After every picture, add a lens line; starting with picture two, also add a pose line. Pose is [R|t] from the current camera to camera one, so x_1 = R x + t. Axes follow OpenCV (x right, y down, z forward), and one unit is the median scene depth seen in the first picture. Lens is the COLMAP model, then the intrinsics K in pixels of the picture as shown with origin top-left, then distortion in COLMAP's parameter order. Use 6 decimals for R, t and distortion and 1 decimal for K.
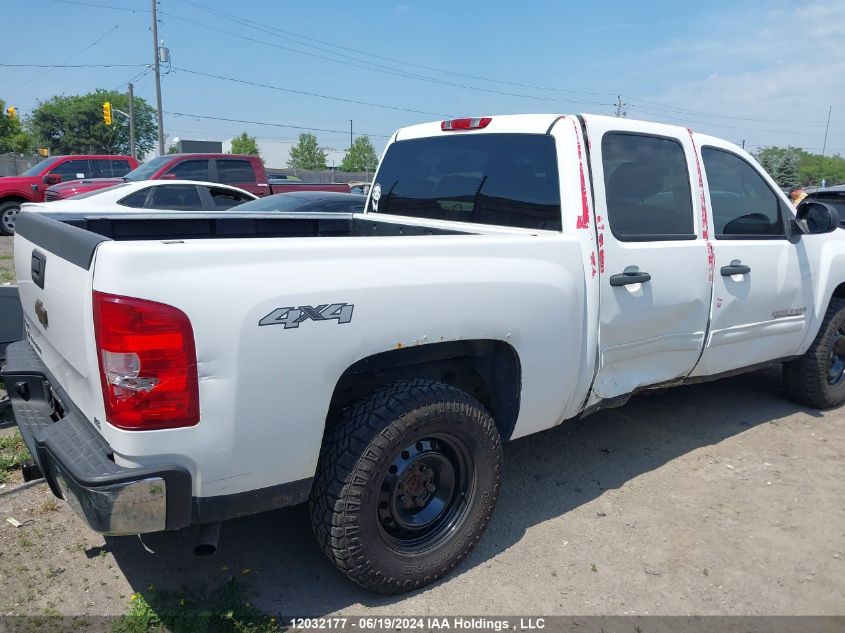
lens RADIAL K [[676.8, 0, 421.4], [0, 676.8, 319.2], [0, 0, 1]] dist [0.002171, -0.016846]
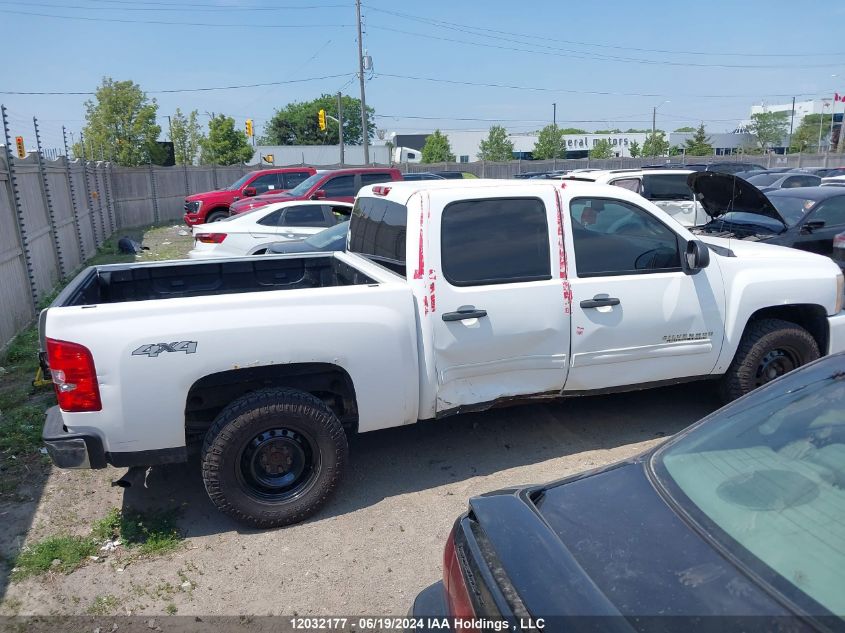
lens RADIAL K [[676.8, 0, 424.9], [0, 676.8, 316.1], [0, 0, 1]] dist [0.002171, -0.016846]
pose [[0.951833, 0.015736, -0.306213, 0.555815], [-0.009488, 0.999716, 0.021883, -0.075428], [0.306471, -0.017924, 0.951711, -0.228082]]
